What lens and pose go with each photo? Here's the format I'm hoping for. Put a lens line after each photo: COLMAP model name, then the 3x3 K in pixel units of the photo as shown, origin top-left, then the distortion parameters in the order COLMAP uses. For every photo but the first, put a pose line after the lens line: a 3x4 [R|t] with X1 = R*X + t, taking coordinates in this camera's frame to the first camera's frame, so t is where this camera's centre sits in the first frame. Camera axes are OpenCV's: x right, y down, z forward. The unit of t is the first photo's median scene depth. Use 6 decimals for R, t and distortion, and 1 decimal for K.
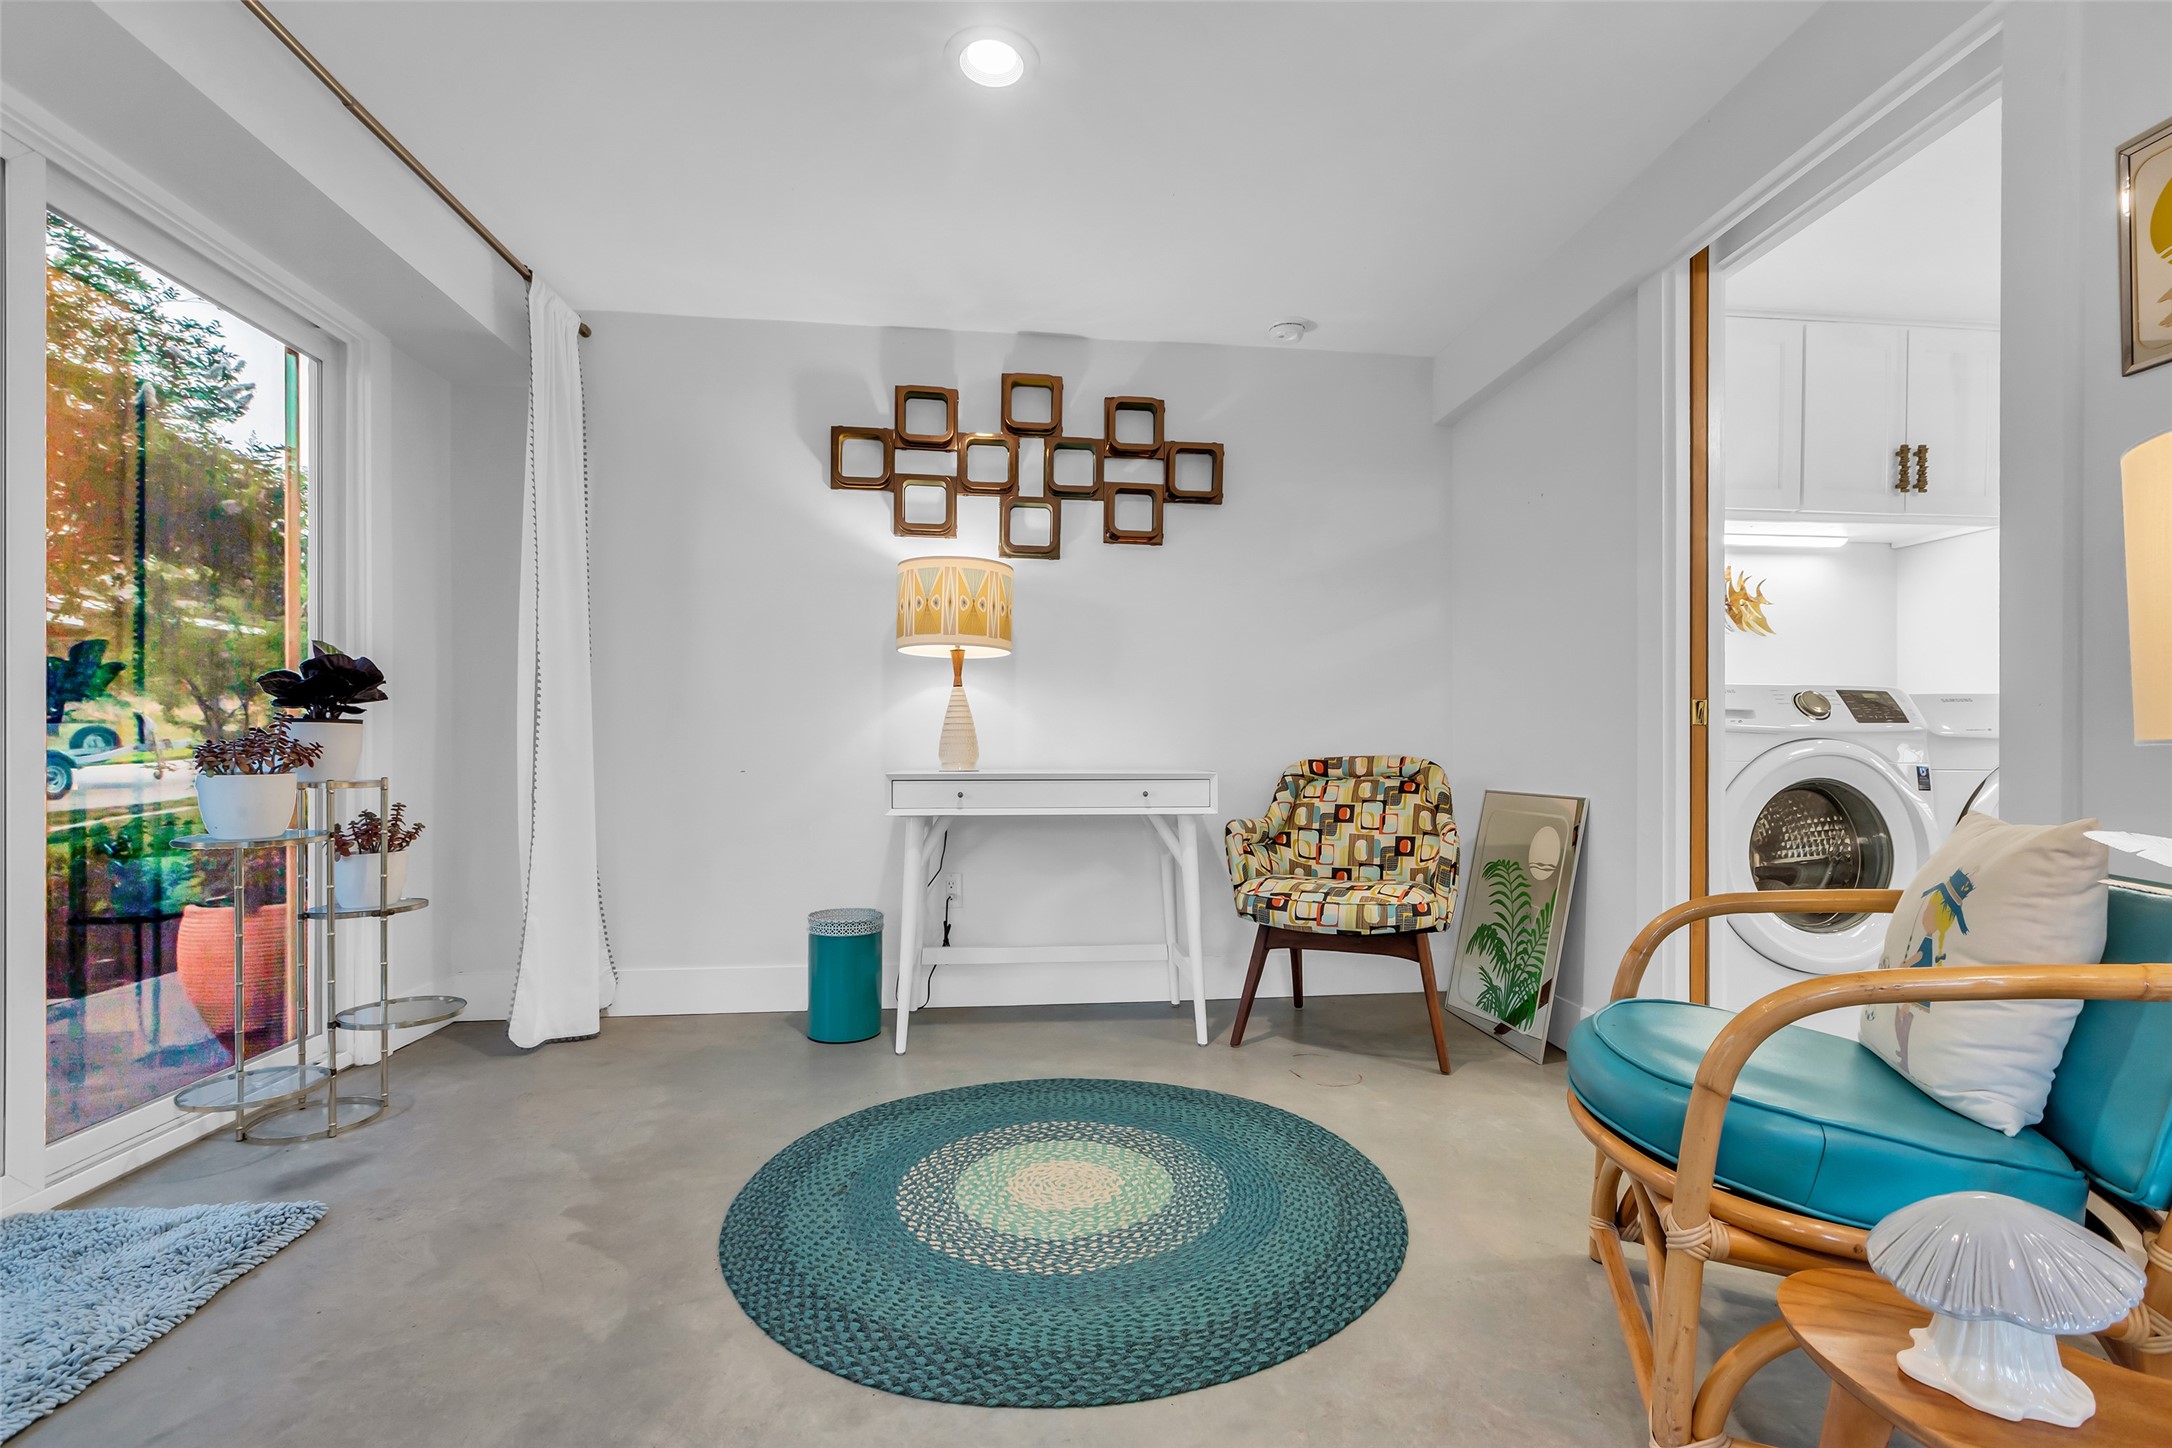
lens RADIAL K [[977.0, 0, 1093.9], [0, 977.0, 750.9], [0, 0, 1]] dist [-0.001149, -0.000308]
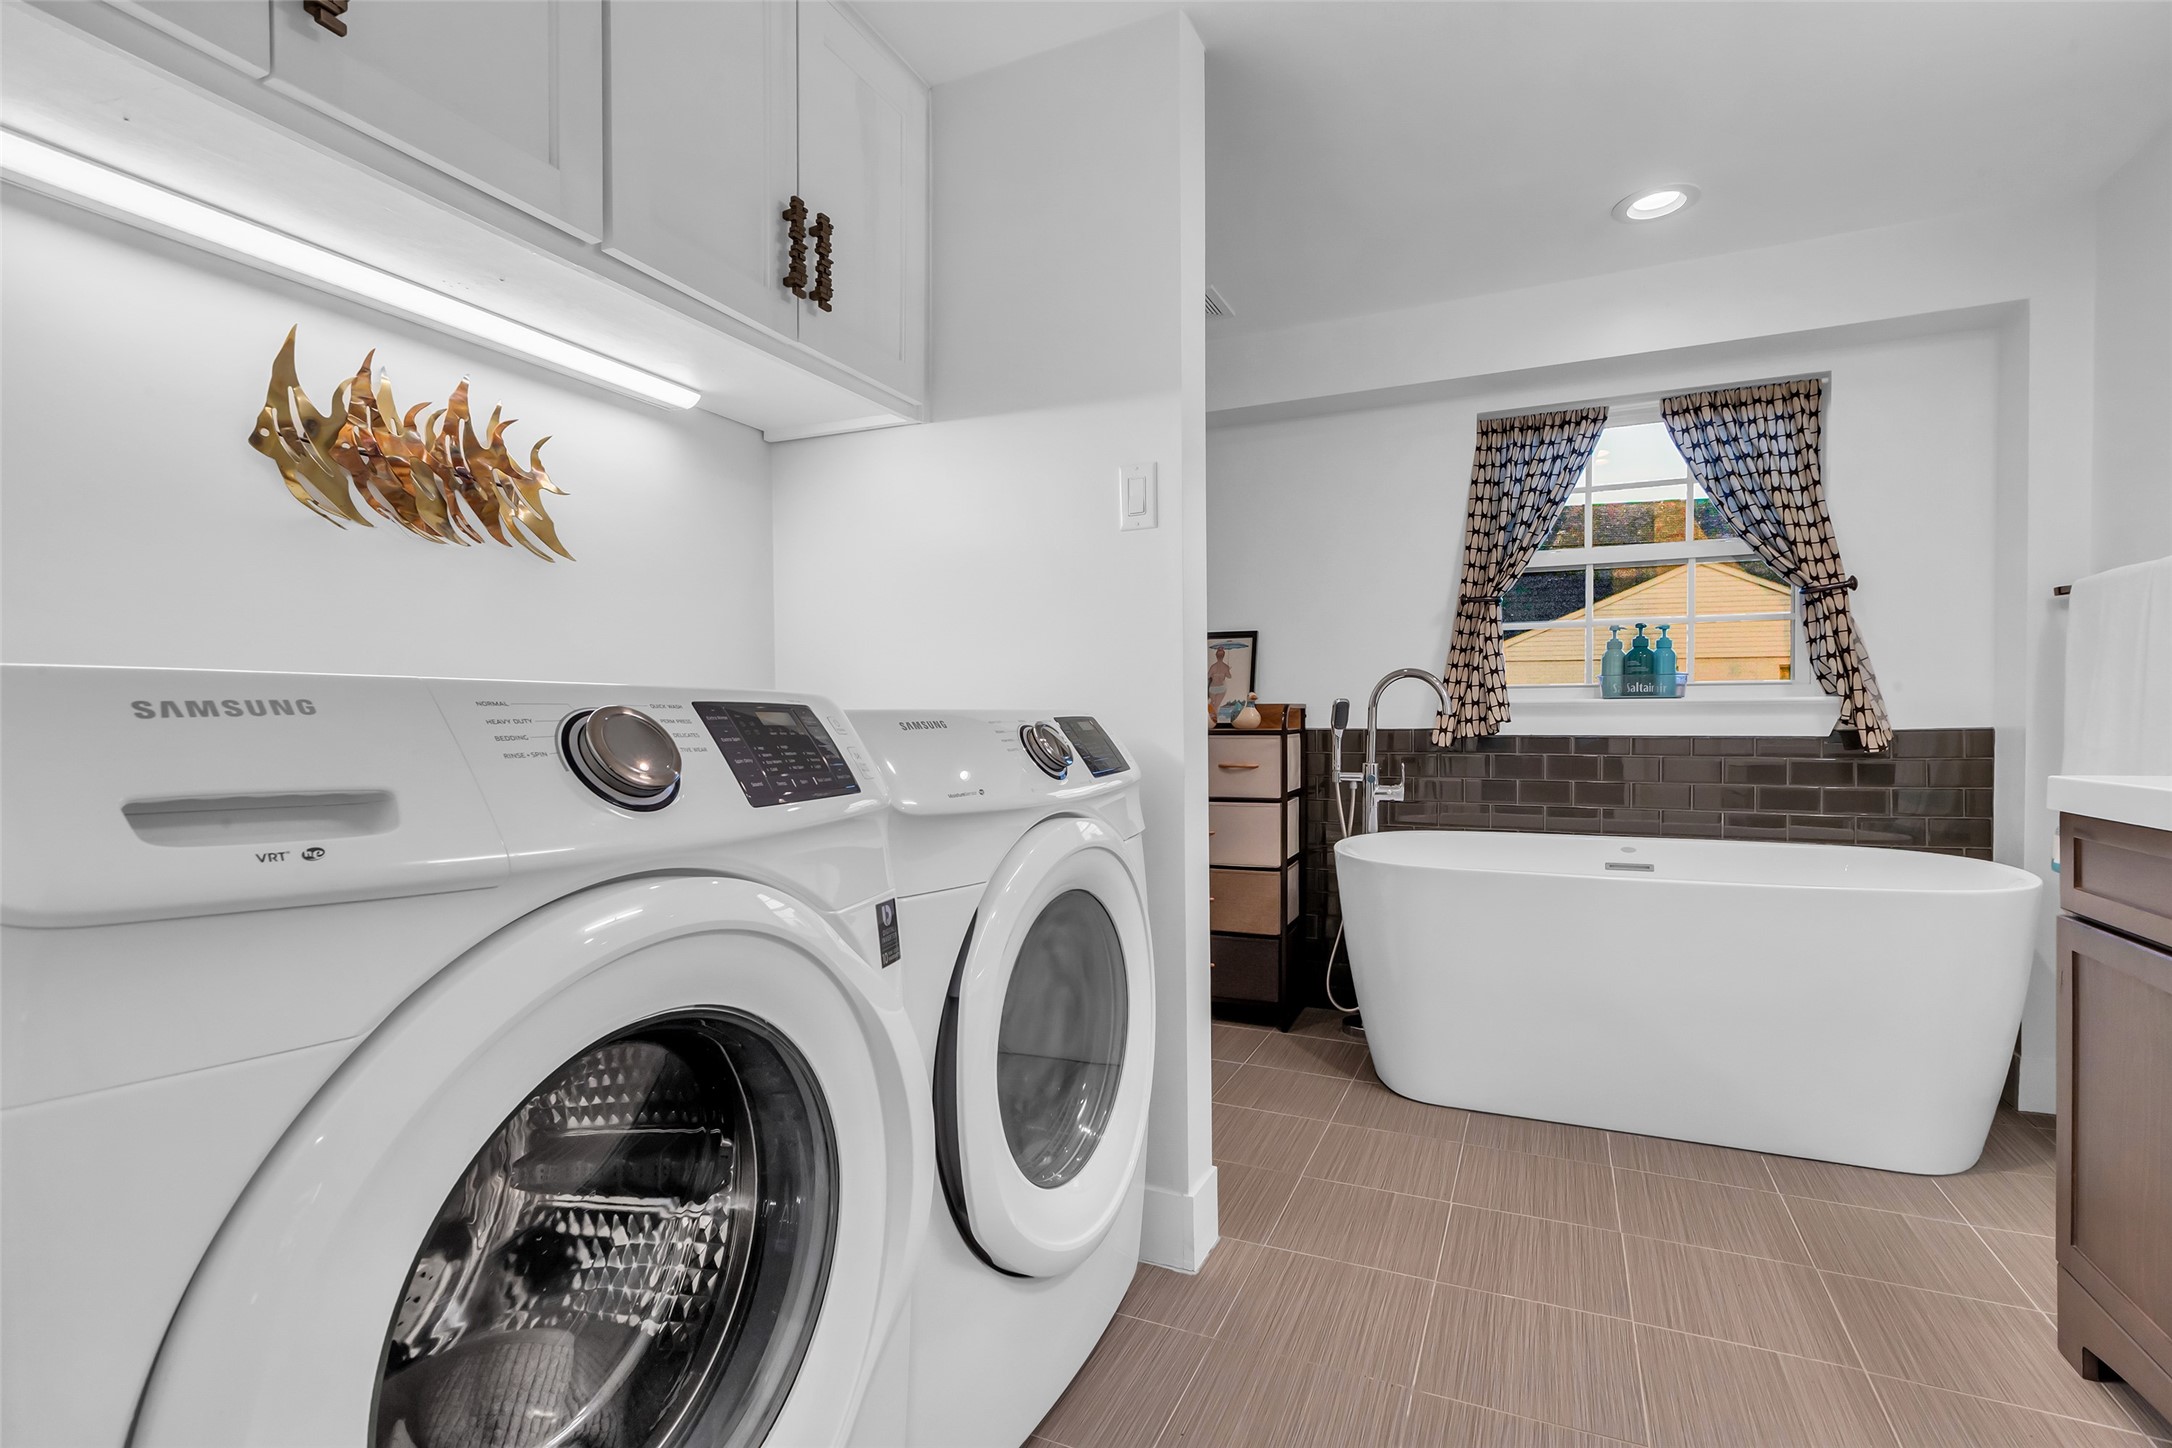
lens RADIAL K [[977.0, 0, 1093.9], [0, 977.0, 750.9], [0, 0, 1]] dist [-0.001149, -0.000308]
pose [[0.498547, -0.028138, 0.866406, 0.464378], [0.004102, 0.999538, 0.030101, -0.045953], [-0.866853, -0.011453, 0.498432, 0.615043]]
